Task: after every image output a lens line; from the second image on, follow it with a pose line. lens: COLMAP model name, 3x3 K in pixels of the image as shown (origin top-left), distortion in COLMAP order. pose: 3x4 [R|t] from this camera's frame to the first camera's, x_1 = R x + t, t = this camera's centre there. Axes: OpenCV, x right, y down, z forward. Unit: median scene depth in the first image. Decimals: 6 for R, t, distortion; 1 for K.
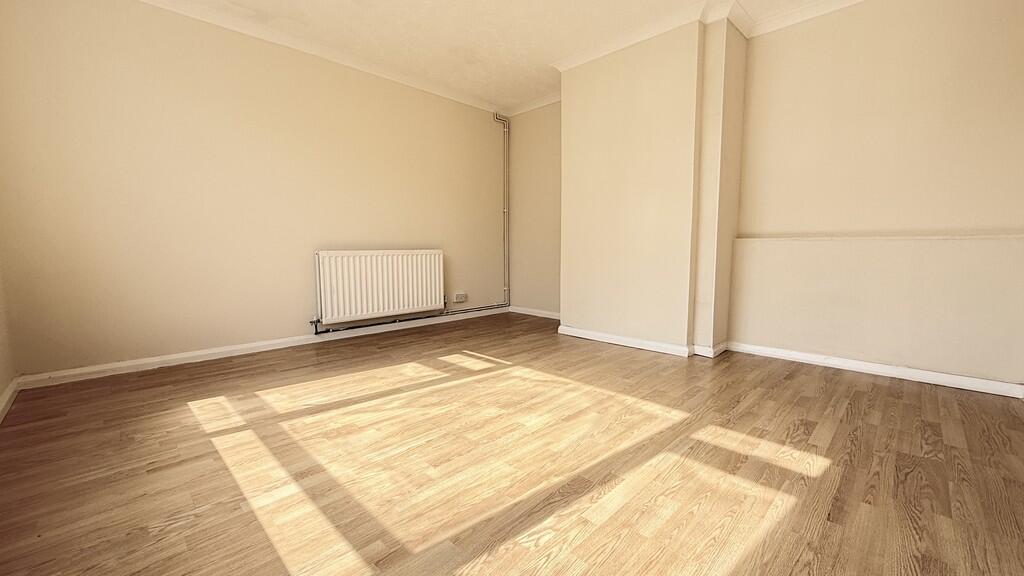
lens RADIAL K [[408.9, 0, 509.5], [0, 408.9, 286.8], [0, 0, 1]] dist [0.001158, 0.000195]
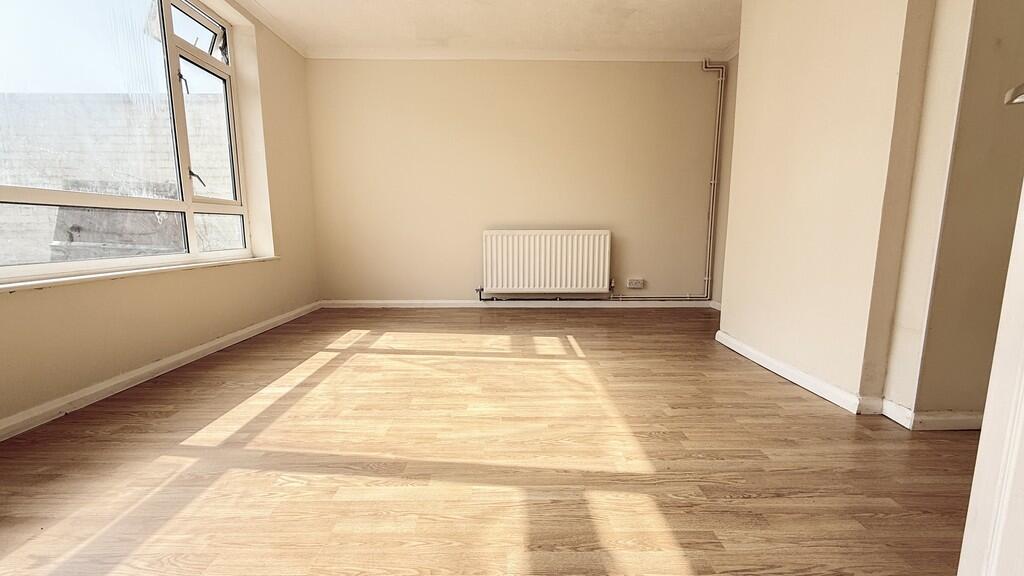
lens RADIAL K [[408.9, 0, 509.5], [0, 408.9, 286.8], [0, 0, 1]] dist [0.001158, 0.000195]
pose [[0.712065, 0.100272, -0.694917, 0.570386], [-0.070237, 0.994958, 0.071597, -0.020611], [0.698592, -0.002173, 0.715517, 0.283412]]
